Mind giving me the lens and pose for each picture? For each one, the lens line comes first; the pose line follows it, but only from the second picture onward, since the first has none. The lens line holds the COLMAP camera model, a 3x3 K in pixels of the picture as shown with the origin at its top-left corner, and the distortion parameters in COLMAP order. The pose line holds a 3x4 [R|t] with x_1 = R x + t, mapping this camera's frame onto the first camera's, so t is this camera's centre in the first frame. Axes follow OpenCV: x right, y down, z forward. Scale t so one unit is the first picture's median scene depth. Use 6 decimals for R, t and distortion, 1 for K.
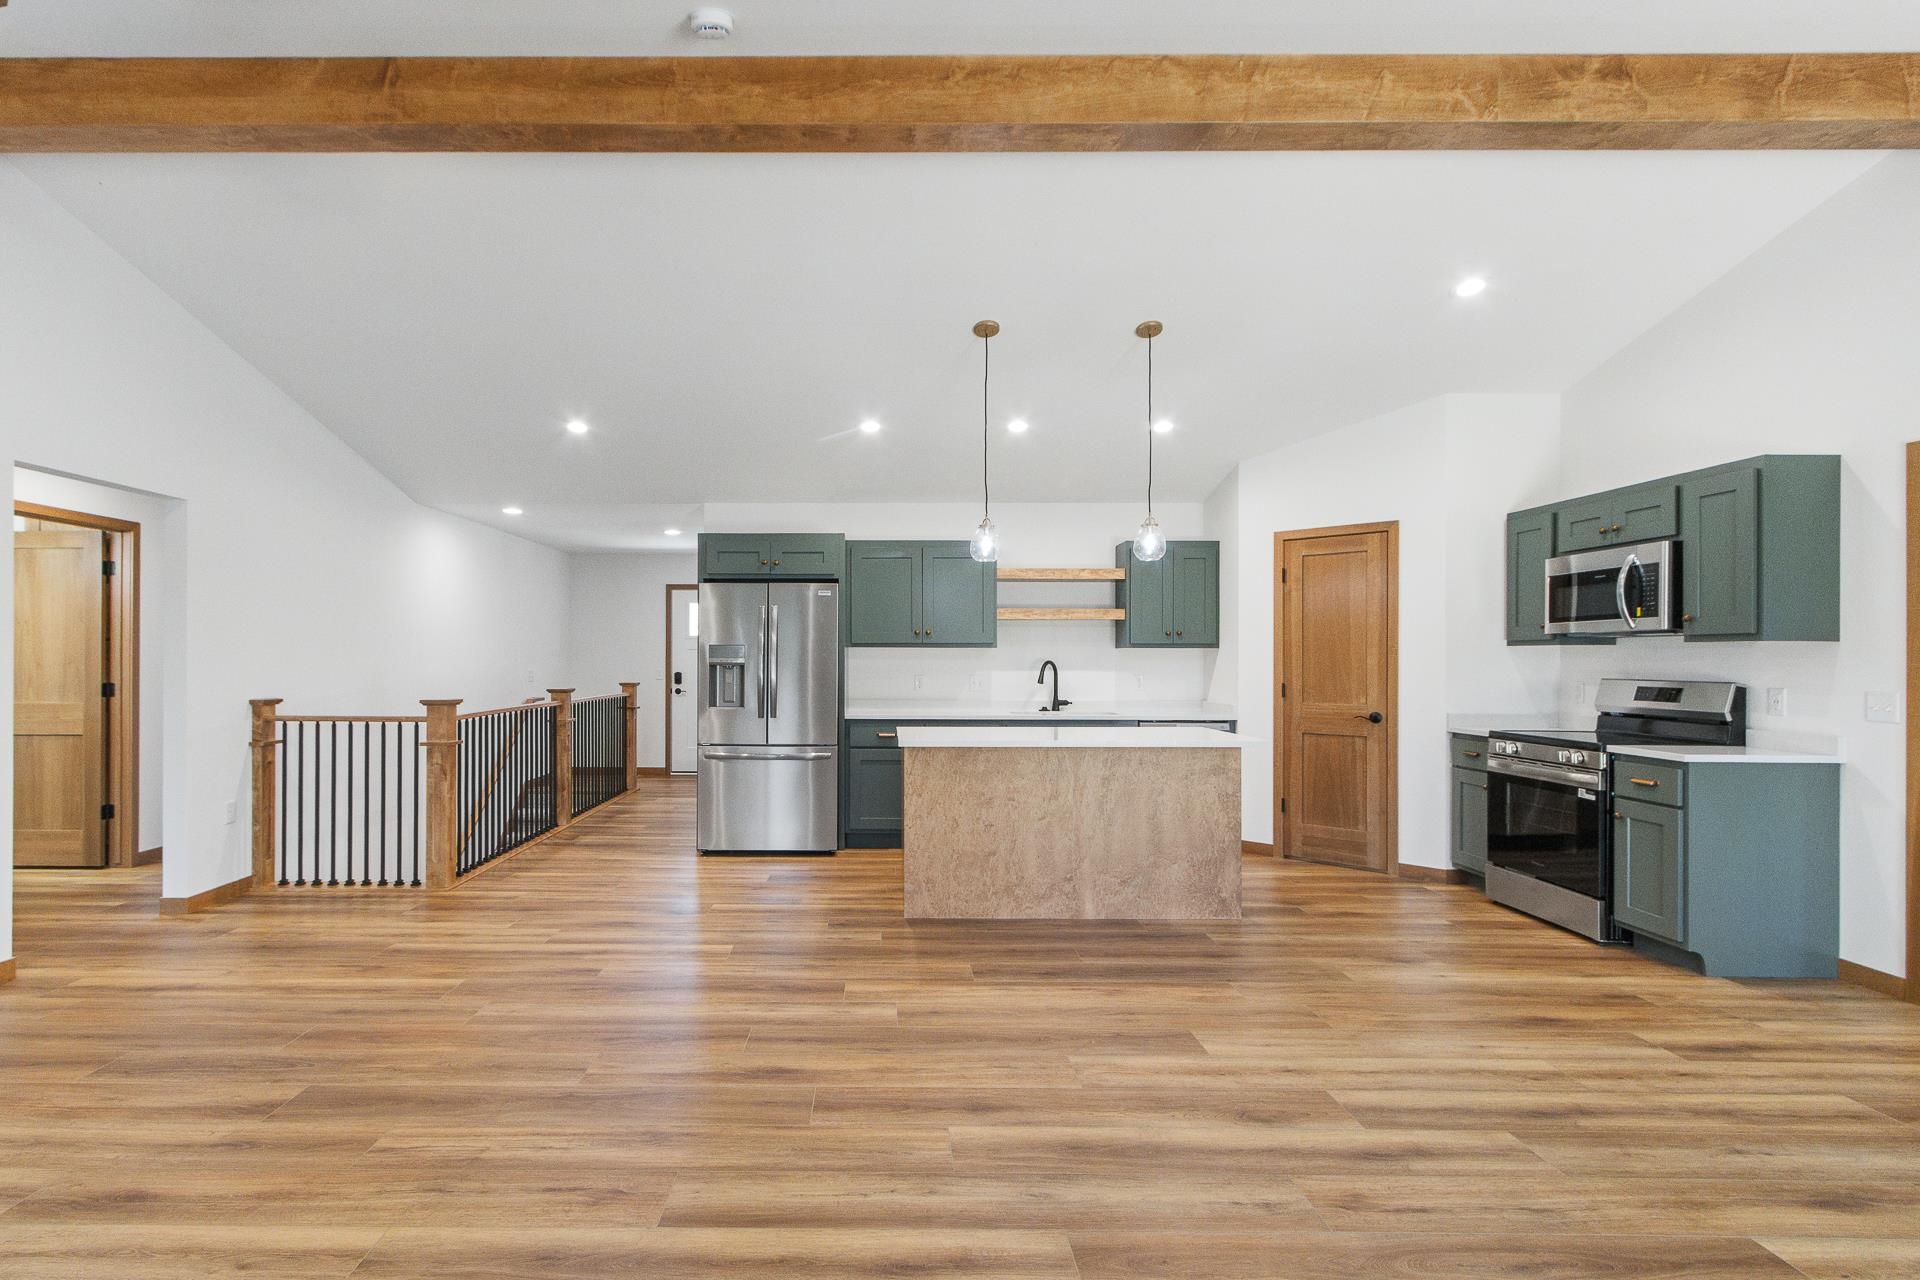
lens RADIAL K [[924.8, 0, 874.6], [0, 924.8, 654.5], [0, 0, 1]] dist [0.004776, -0.000335]
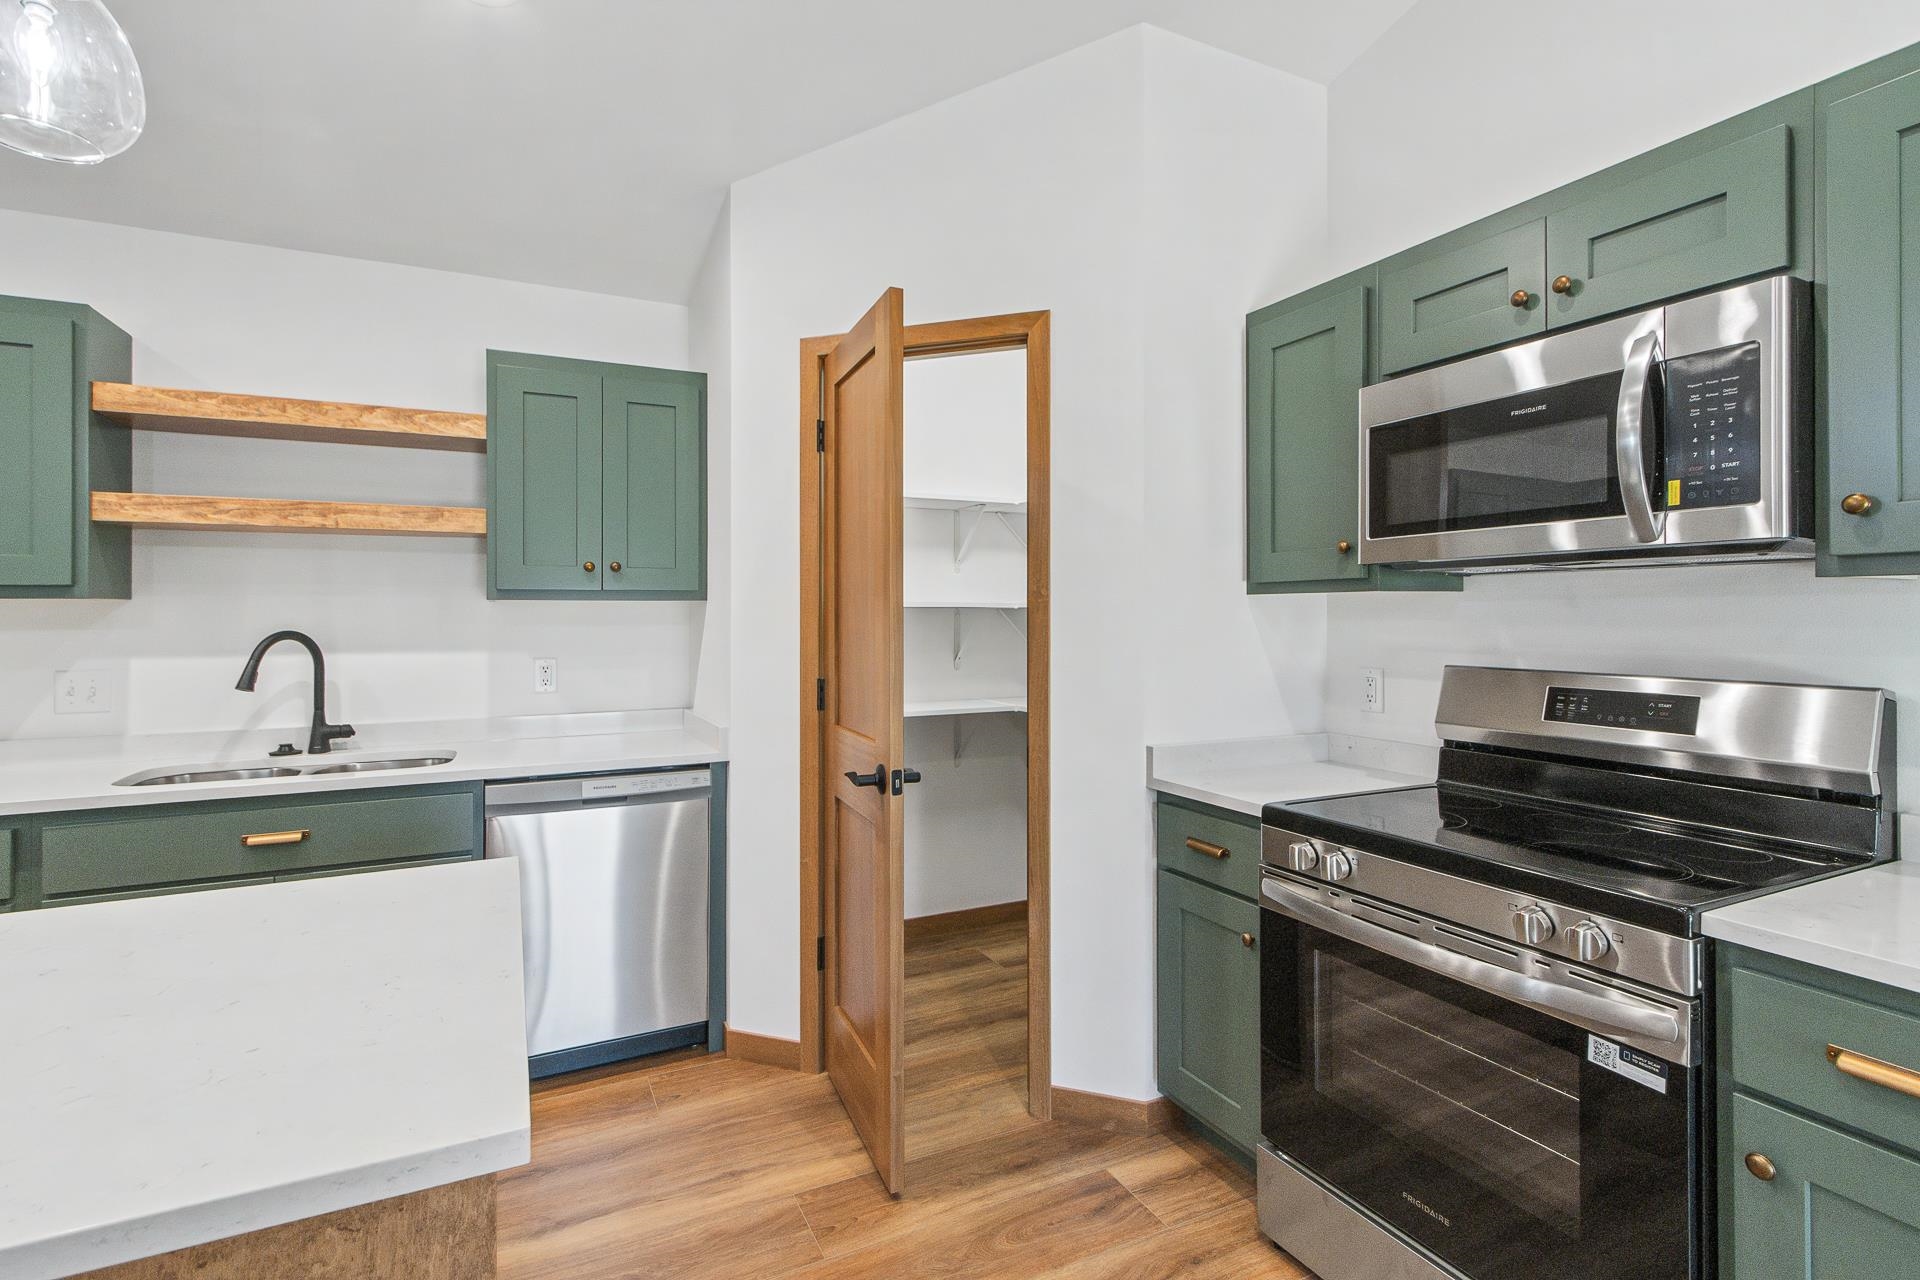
lens RADIAL K [[911.4, 0, 933.9], [0, 911.4, 613.3], [0, 0, 1]] dist [0.000291, -0.000107]
pose [[0.899070, -0.005627, 0.437768, 0.383282], [0.003867, 0.999980, 0.004913, -0.002764], [-0.437787, -0.002724, 0.899075, 0.745285]]
